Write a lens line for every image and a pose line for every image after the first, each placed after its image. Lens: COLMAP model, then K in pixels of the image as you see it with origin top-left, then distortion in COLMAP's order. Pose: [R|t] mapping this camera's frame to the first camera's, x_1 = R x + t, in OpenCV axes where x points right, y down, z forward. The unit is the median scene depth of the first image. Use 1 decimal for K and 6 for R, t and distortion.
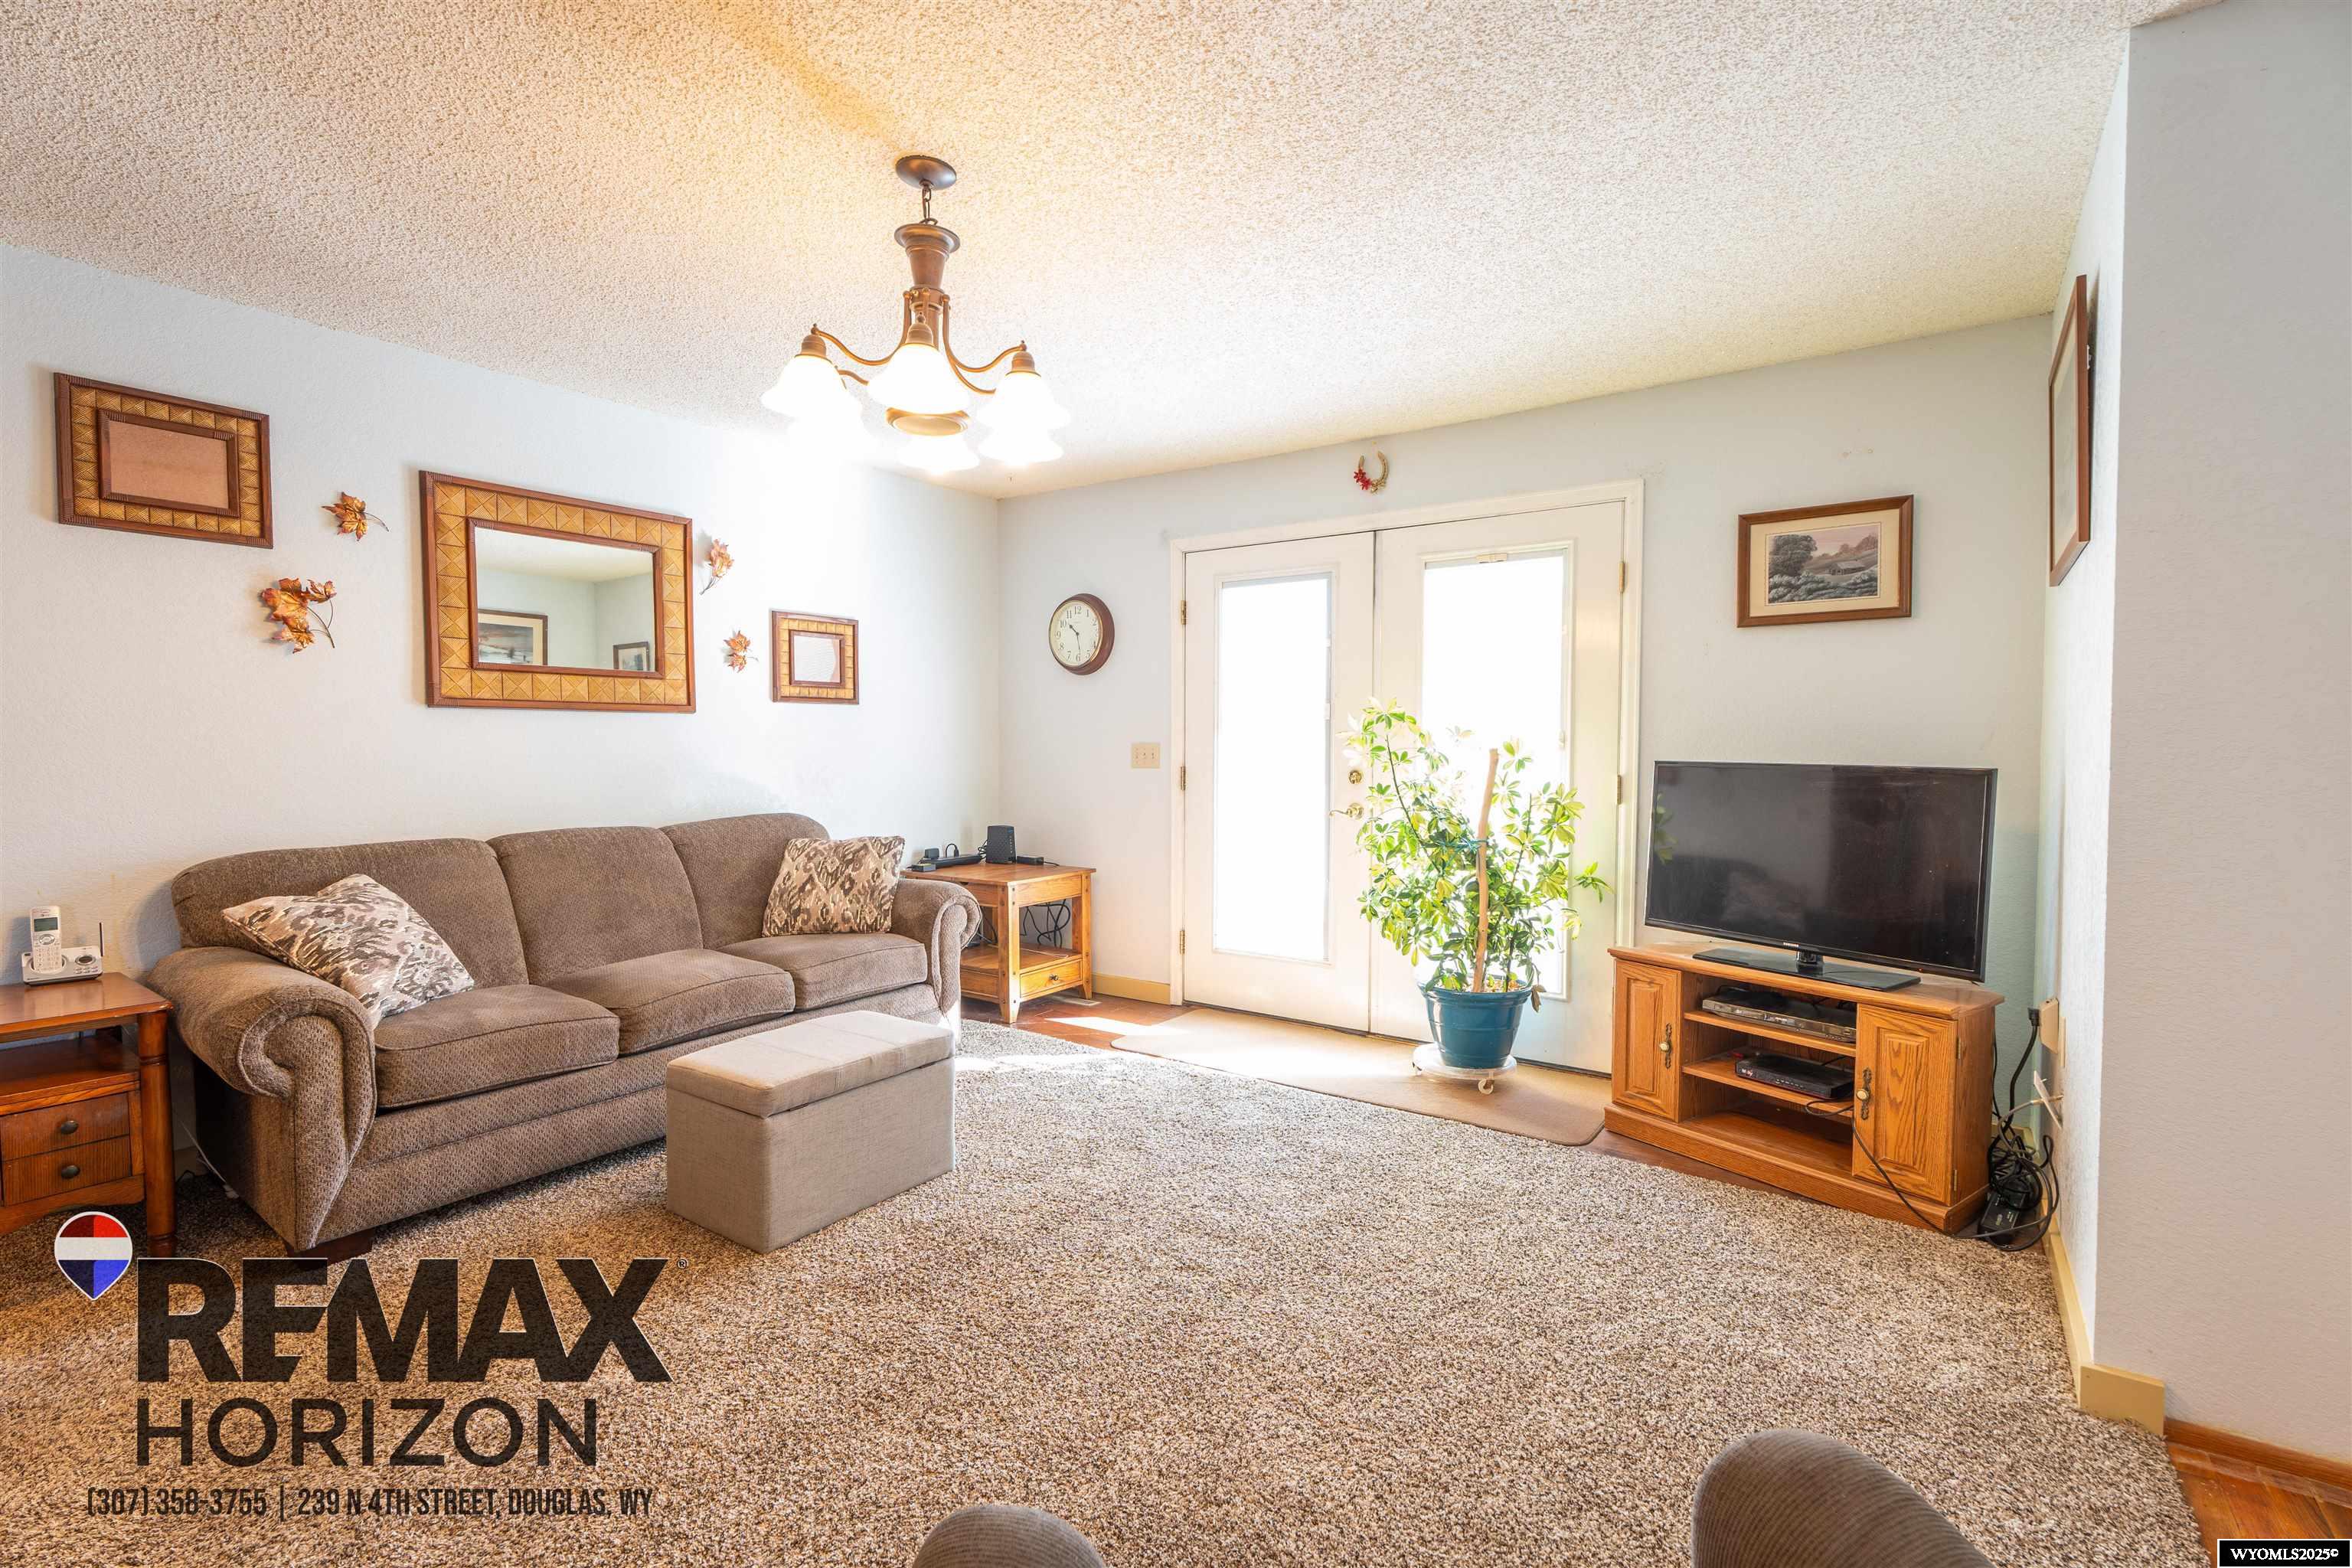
lens RADIAL K [[1063.7, 0, 1176.0], [0, 1063.7, 784.0], [0, 0, 1]] dist [0.006269, 0.000083]
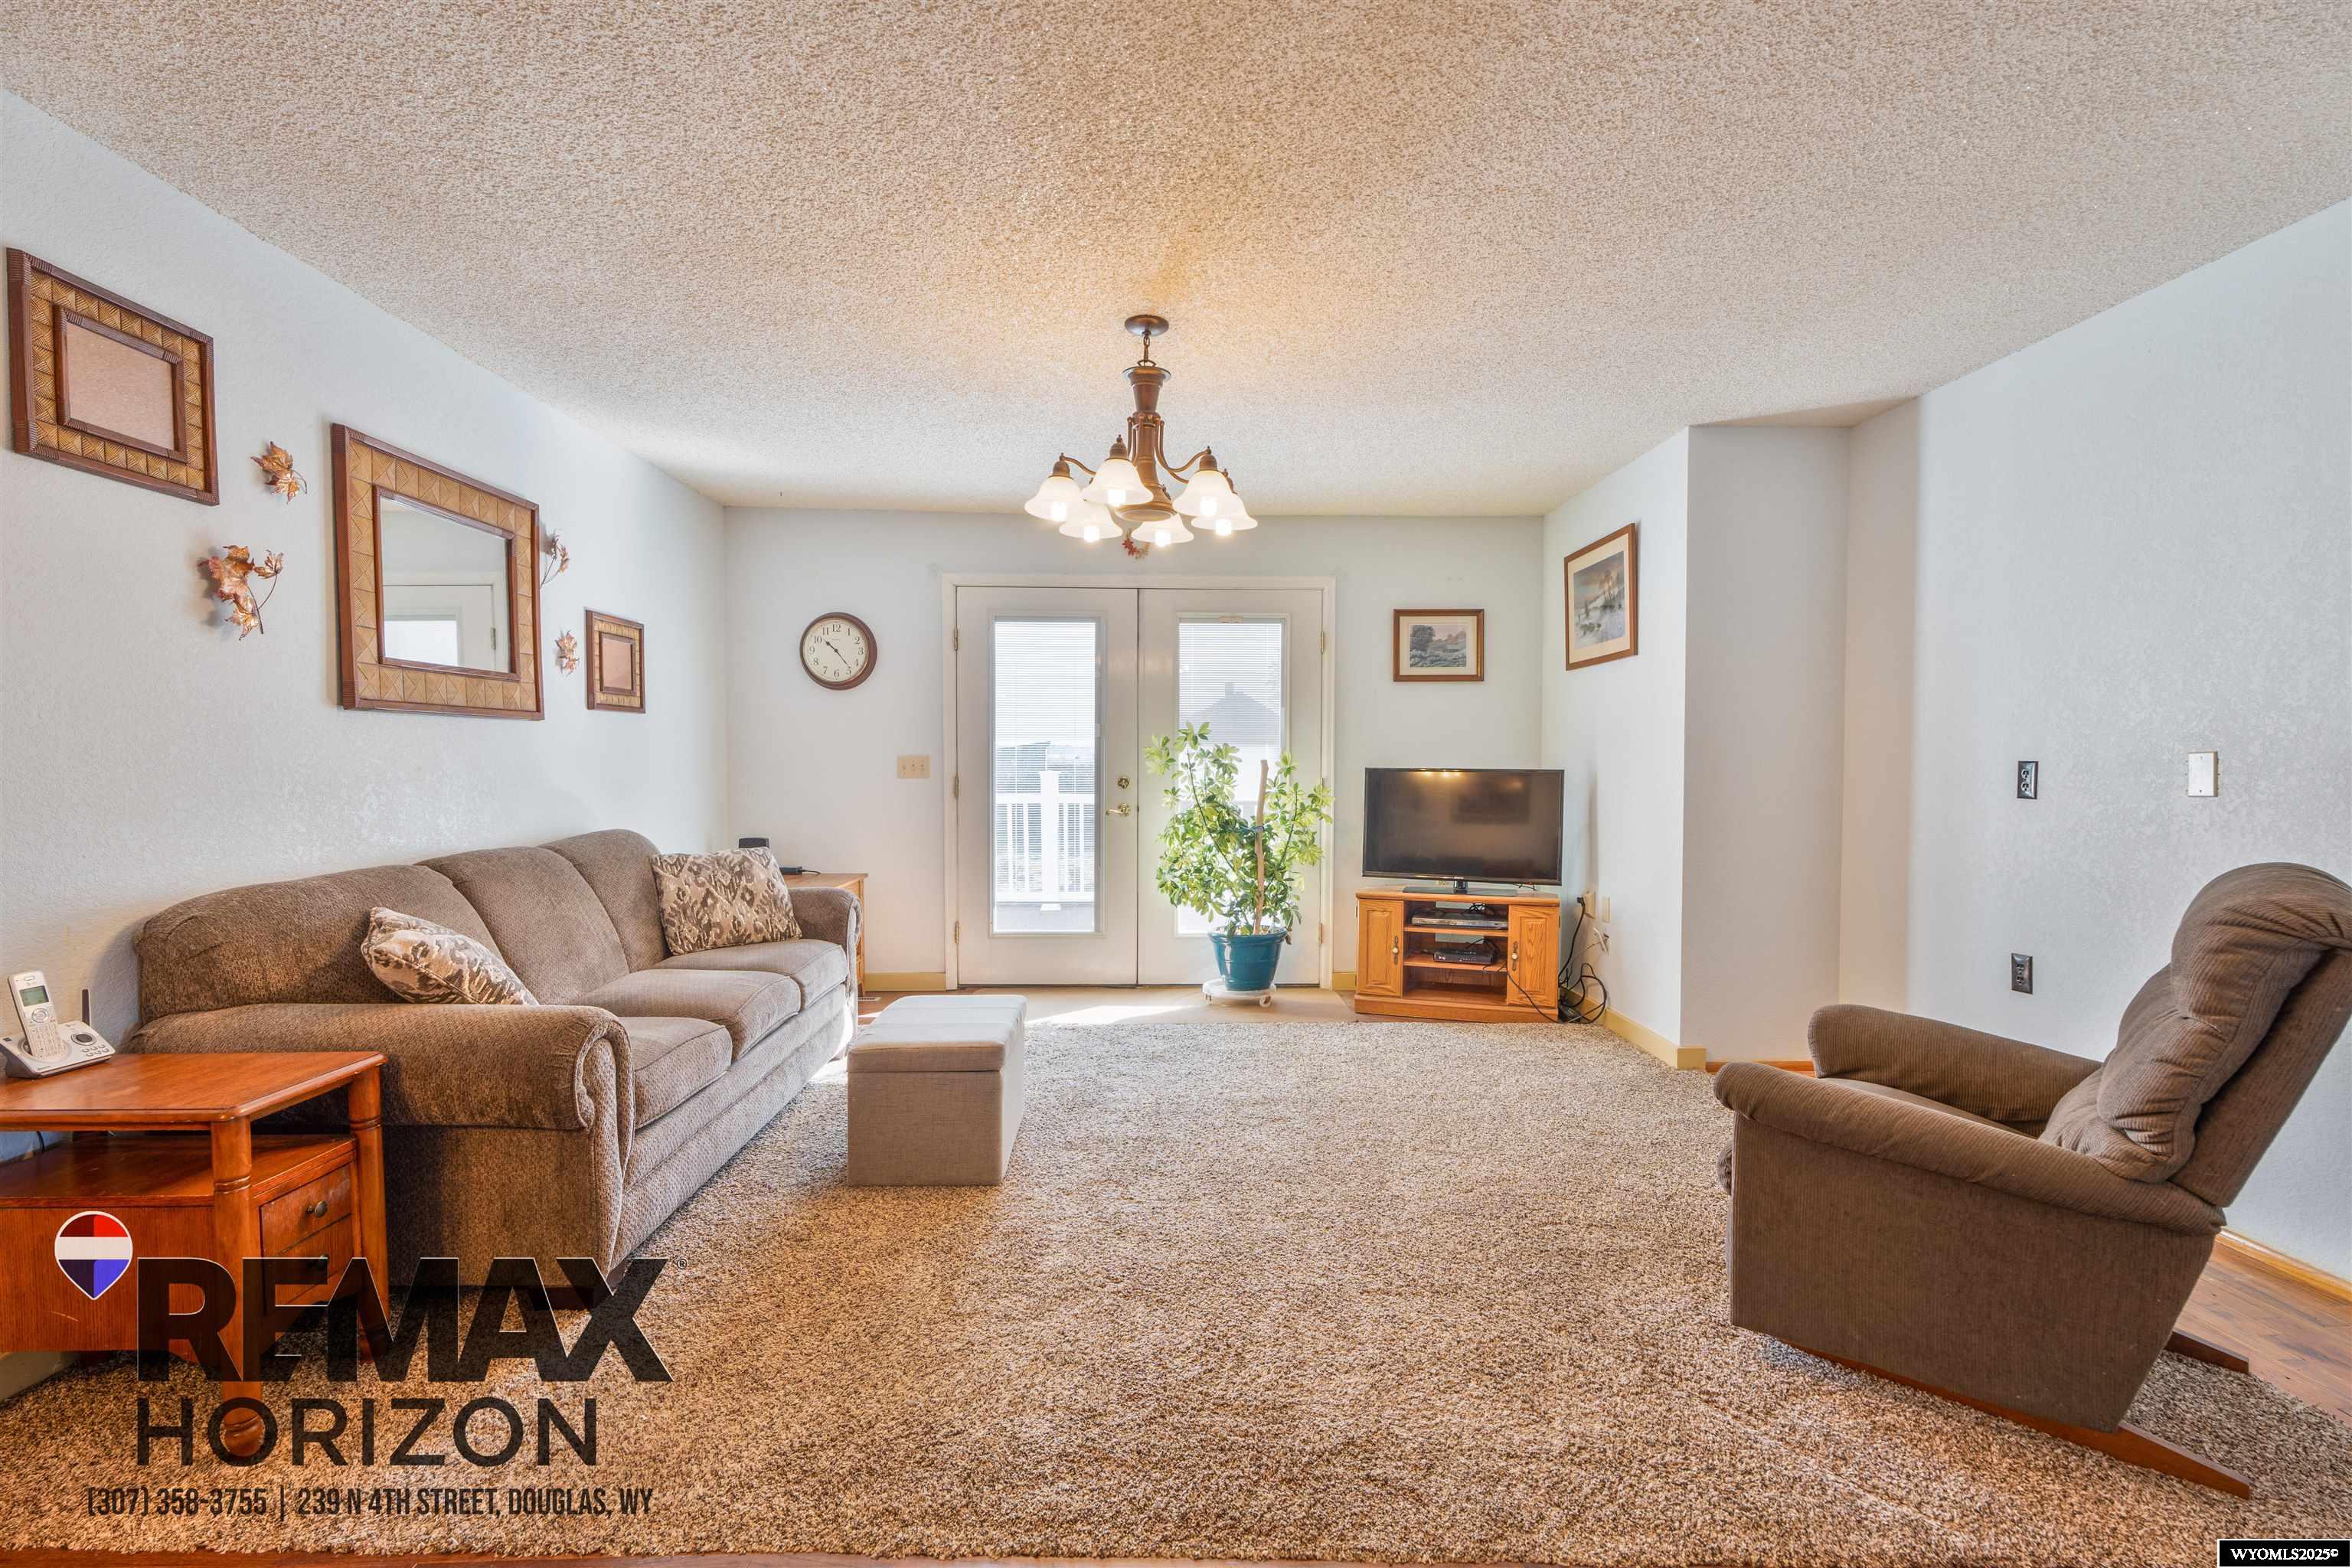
lens RADIAL K [[1053.8, 0, 1177.8], [0, 1053.8, 800.5], [0, 0, 1]] dist [-0.001949, -0.000771]
pose [[0.800549, -0.023918, 0.598790, -0.661767], [0.022452, 0.999699, 0.009915, 0.004732], [-0.598847, 0.005507, 0.800845, -0.042716]]
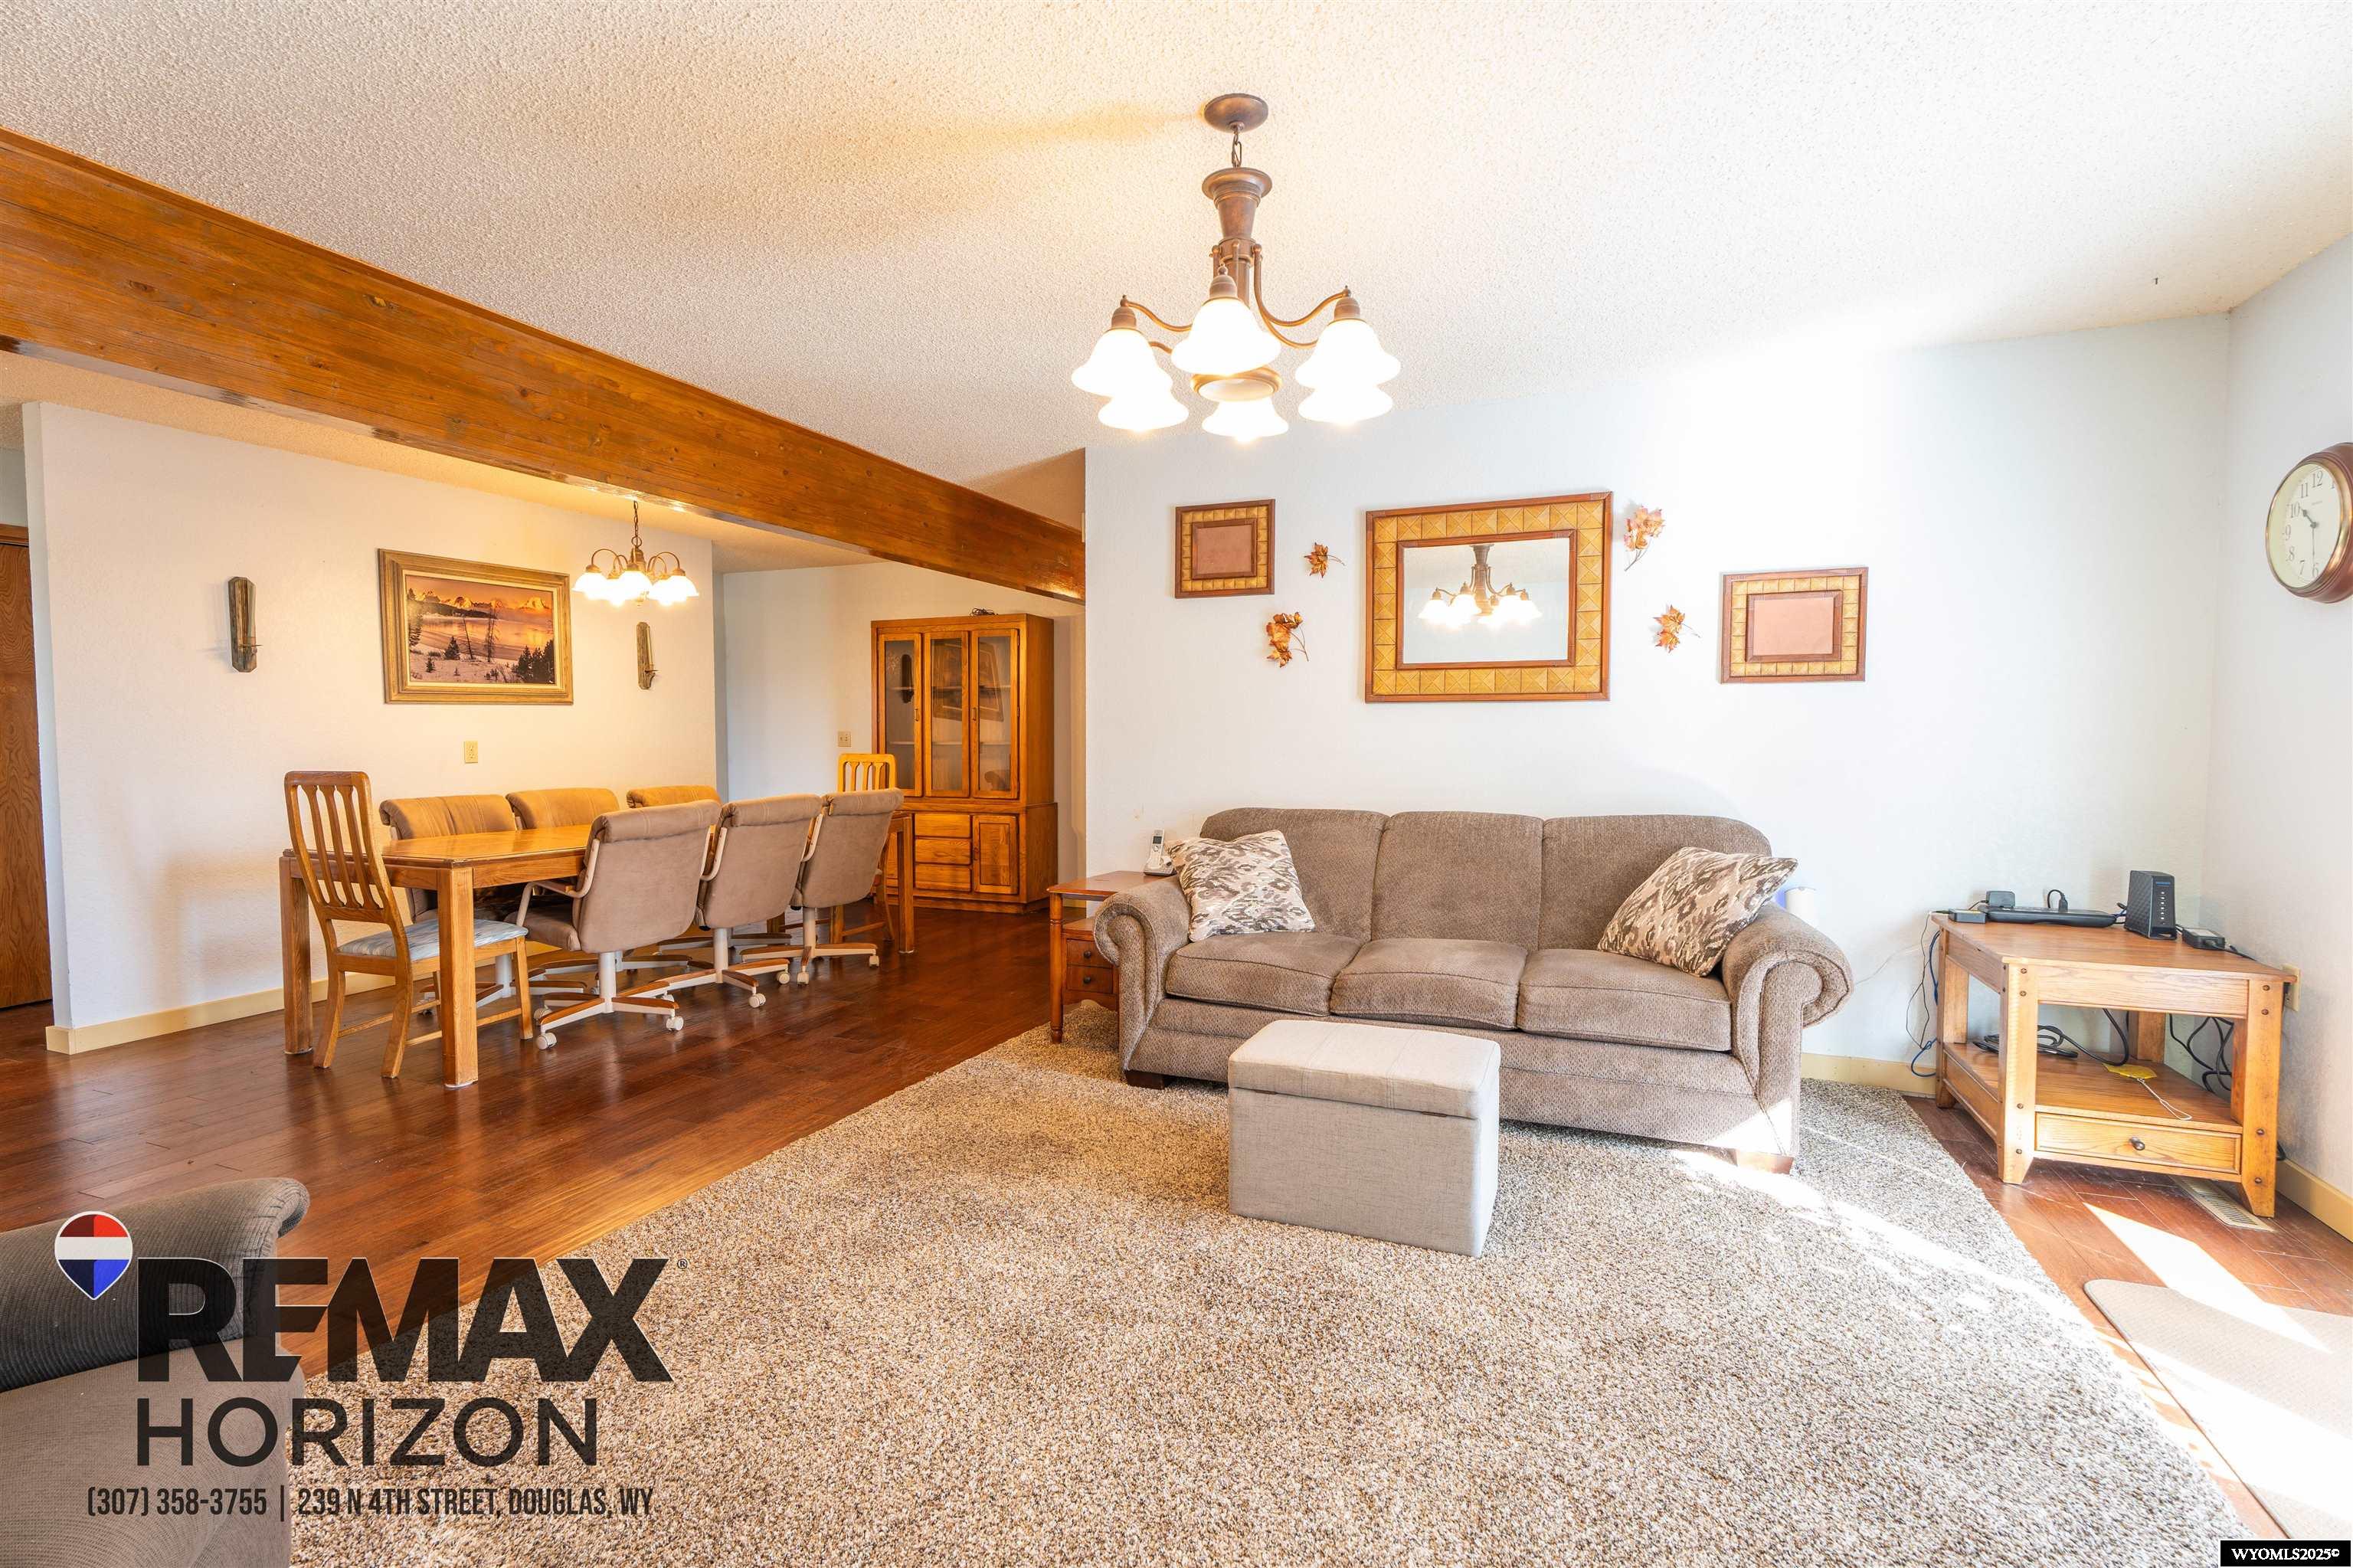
lens RADIAL K [[1064.2, 0, 1176.5], [0, 1064.2, 784.0], [0, 0, 1]] dist [0.006269, 0.000083]
pose [[0.224790, 0.049378, -0.973155, 0.444009], [-0.038002, 0.998400, 0.041881, -0.021678], [0.973666, 0.027567, 0.226306, 0.502565]]
